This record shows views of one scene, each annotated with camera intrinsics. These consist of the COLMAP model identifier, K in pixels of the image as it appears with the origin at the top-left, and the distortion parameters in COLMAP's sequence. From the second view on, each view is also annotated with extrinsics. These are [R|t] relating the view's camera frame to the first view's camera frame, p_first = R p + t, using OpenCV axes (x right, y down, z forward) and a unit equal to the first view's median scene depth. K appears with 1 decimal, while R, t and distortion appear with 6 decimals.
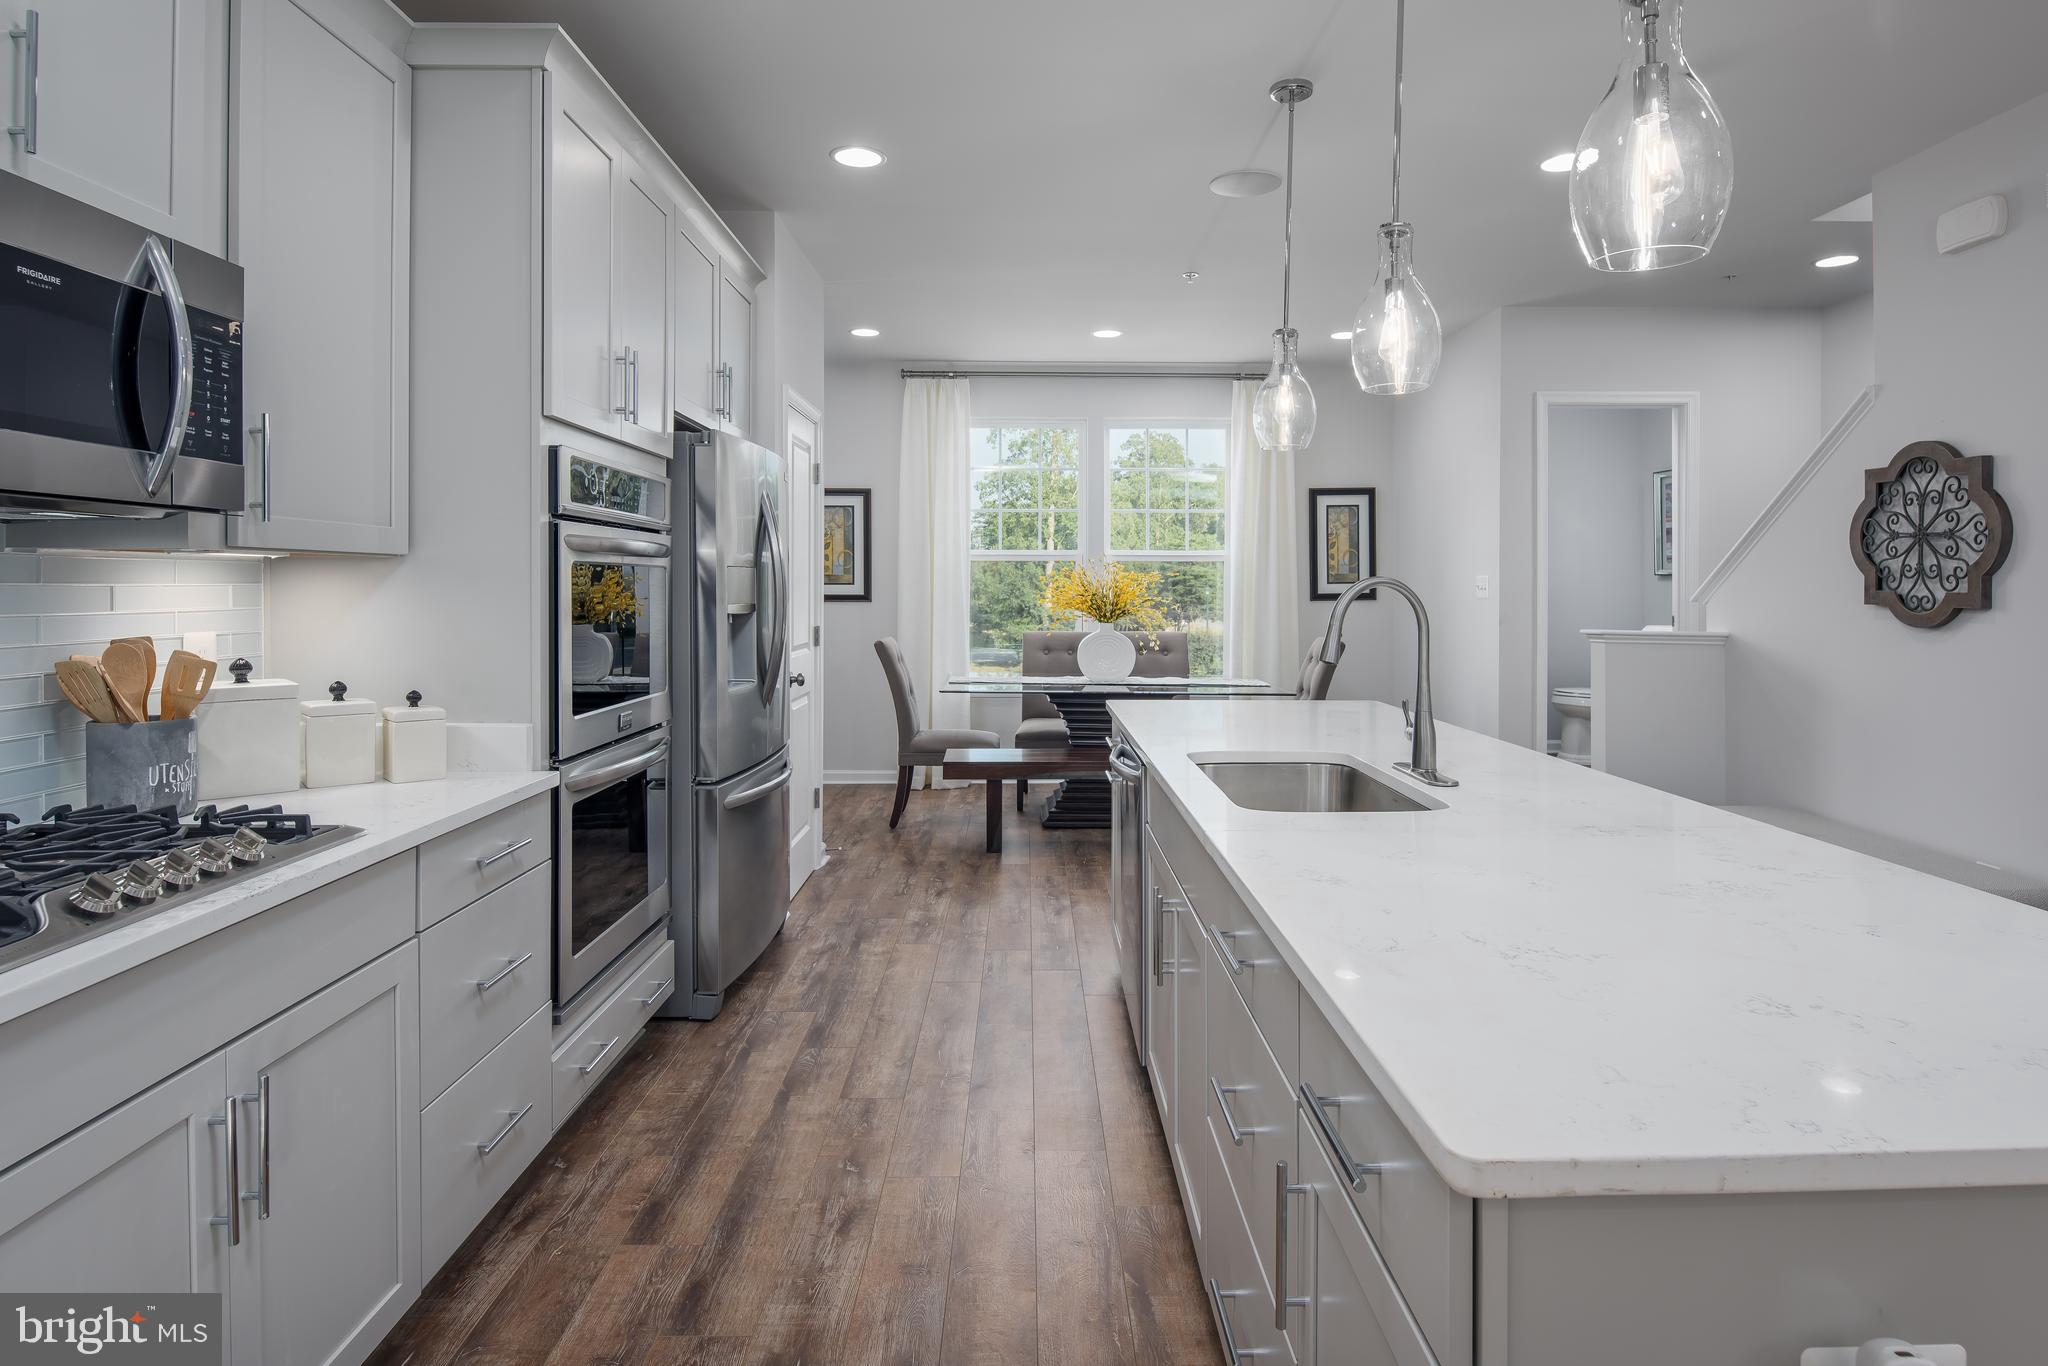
lens RADIAL K [[1125.1, 0, 1027.7], [0, 1125.1, 618.2], [0, 0, 1]] dist [-0.021774, -0.000716]
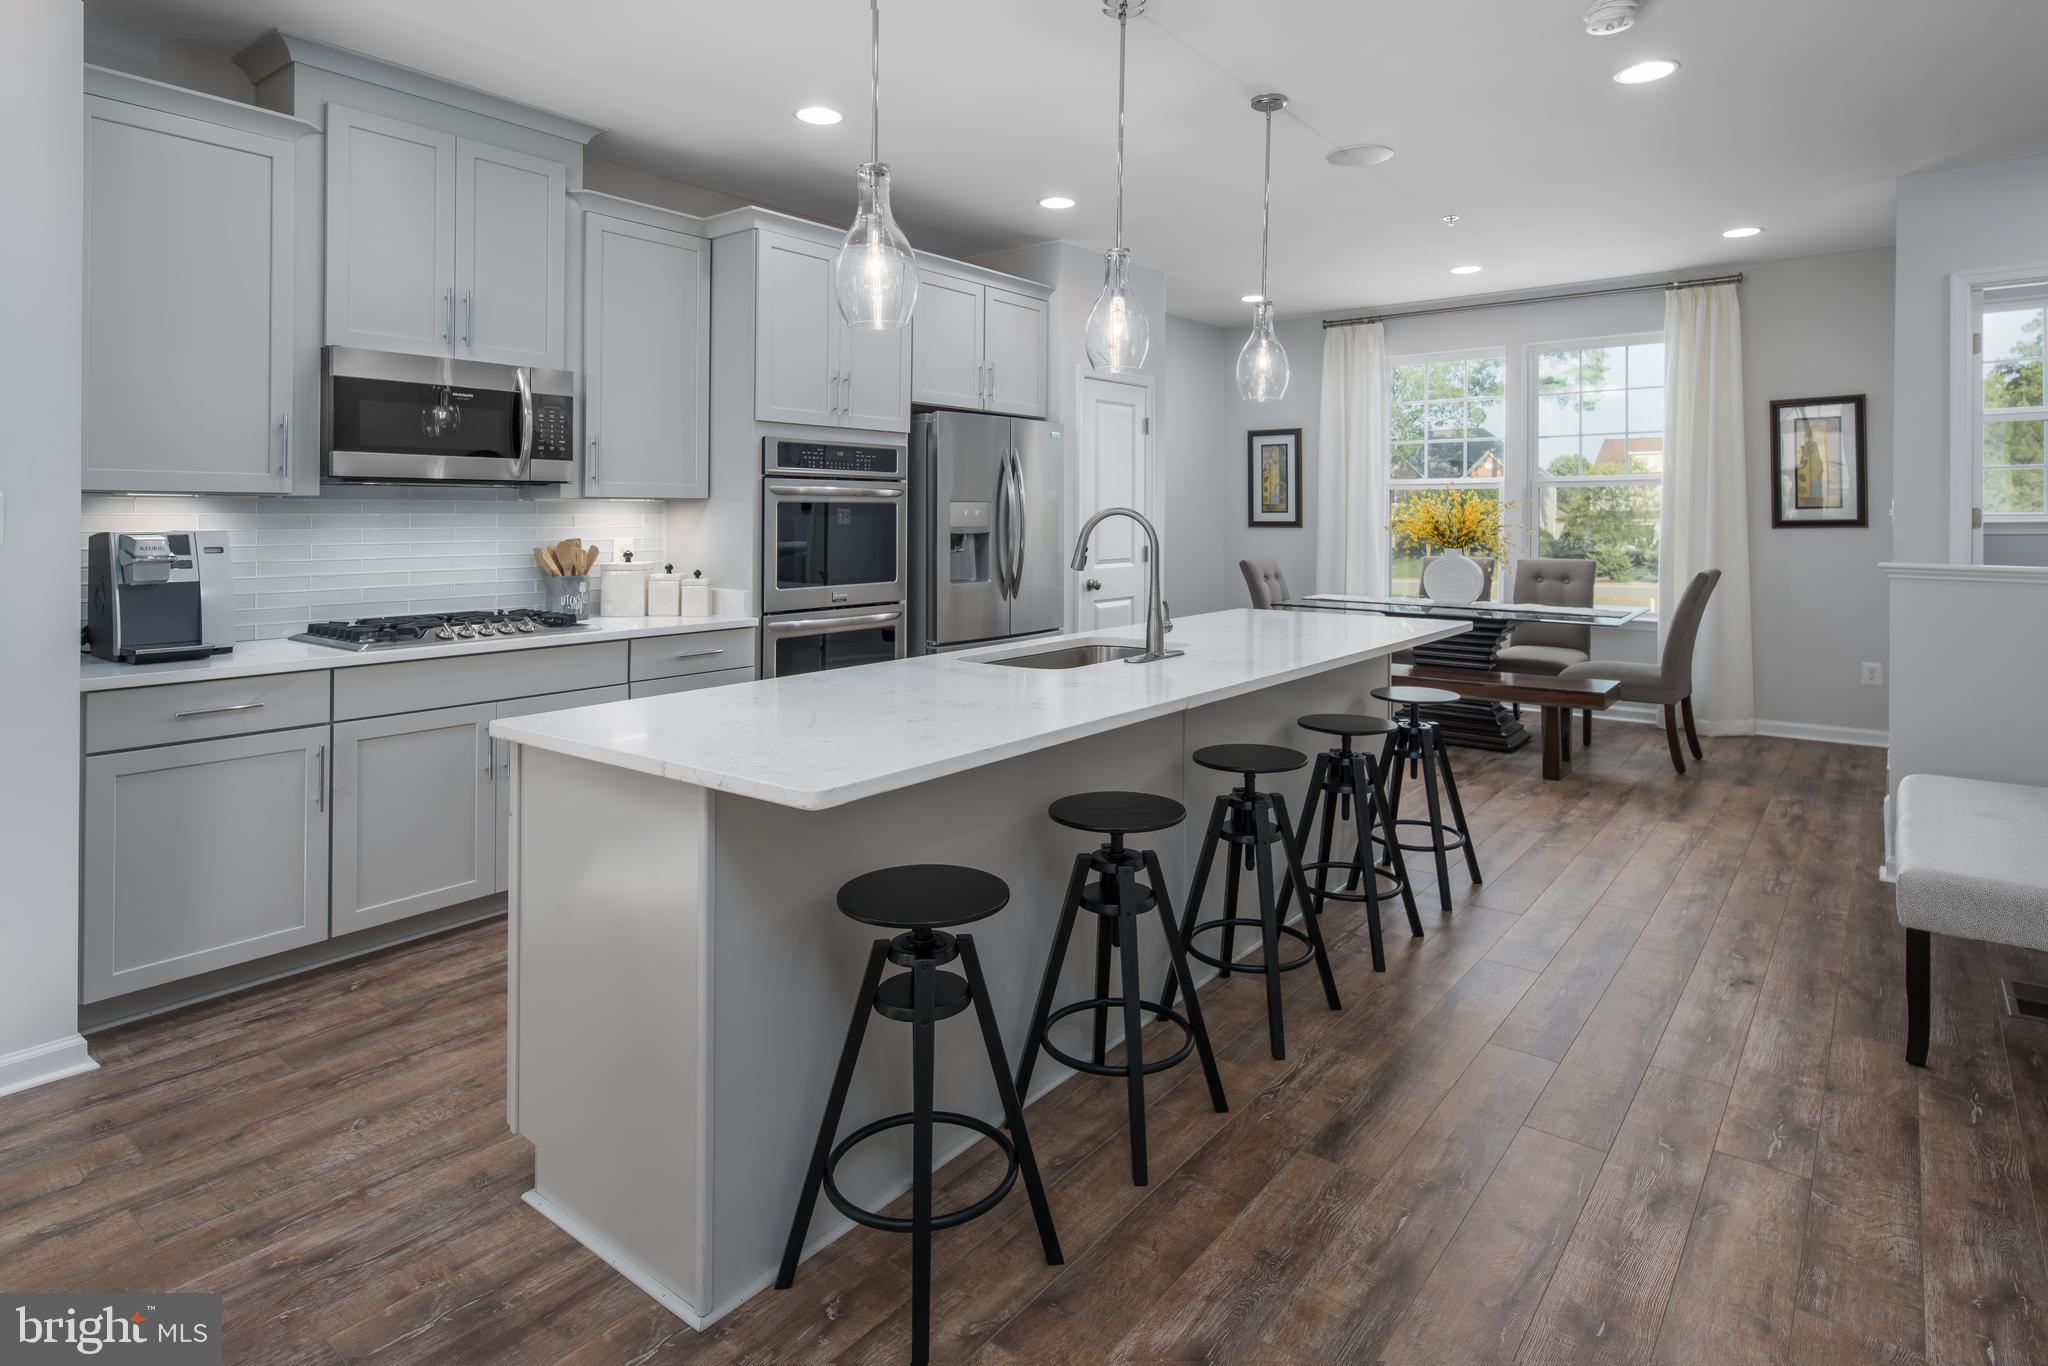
lens RADIAL K [[1090.2, 0, 1022.5], [0, 1090.2, 526.8], [0, 0, 1]] dist [0.001951, -0.000089]
pose [[0.776783, 0.002996, -0.629761, 0.341219], [-0.013986, 0.999824, -0.012494, 0.002182], [0.629613, 0.018513, 0.776688, -0.031136]]
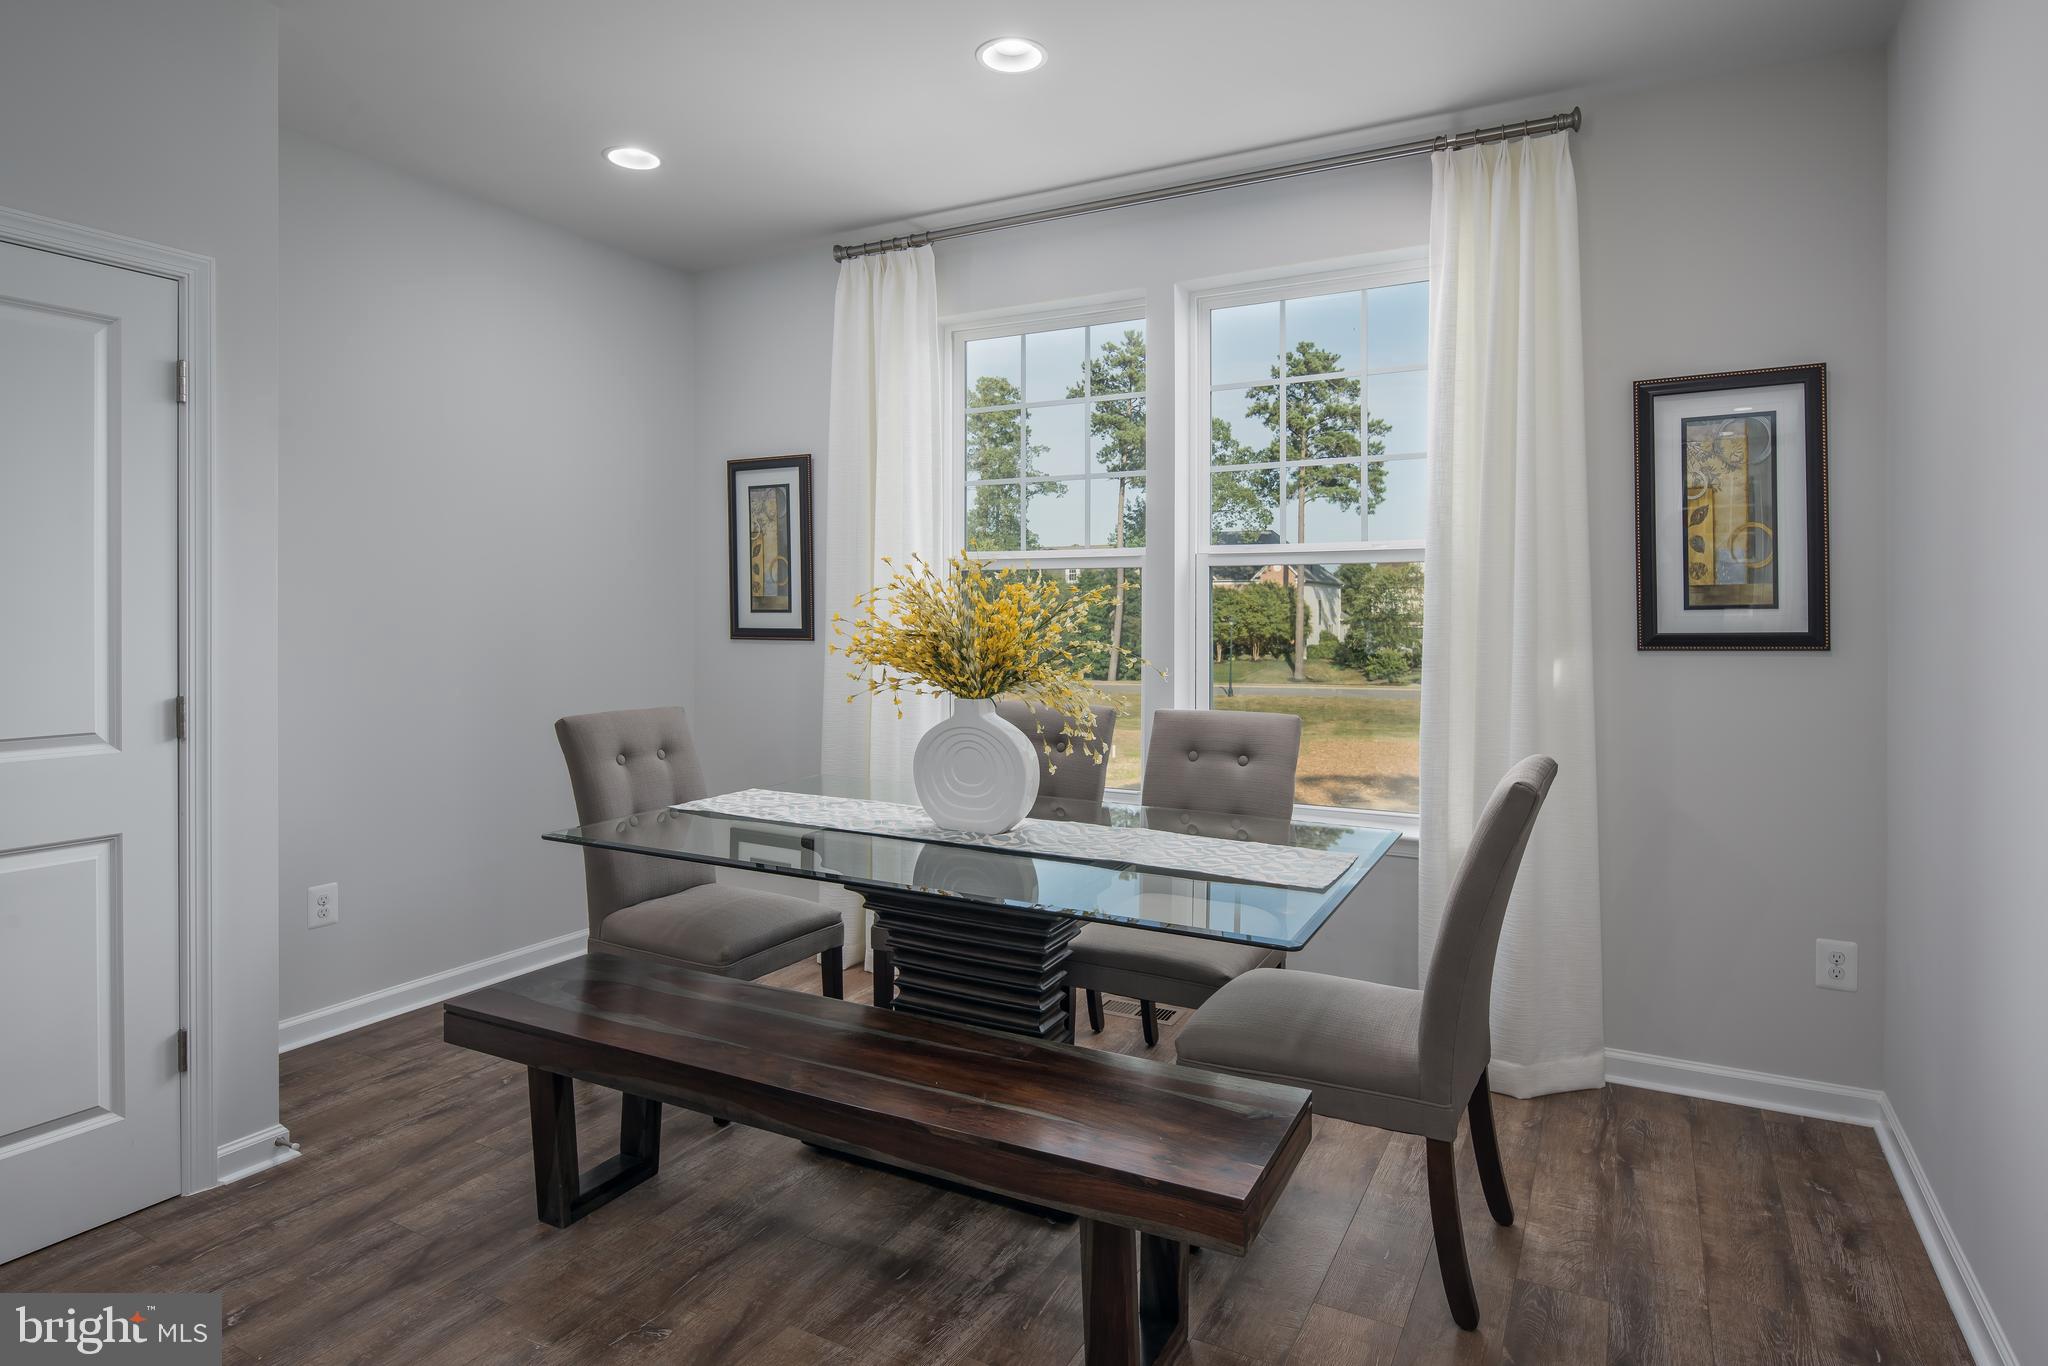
lens RADIAL K [[1128.5, 0, 1029.2], [0, 1128.5, 638.3], [0, 0, 1]] dist [-0.003595, -0.000851]
pose [[0.873714, 0.010100, -0.486335, 0.264958], [-0.013122, 0.999910, -0.002810, -0.016081], [0.486263, 0.008837, 0.873768, 0.535697]]
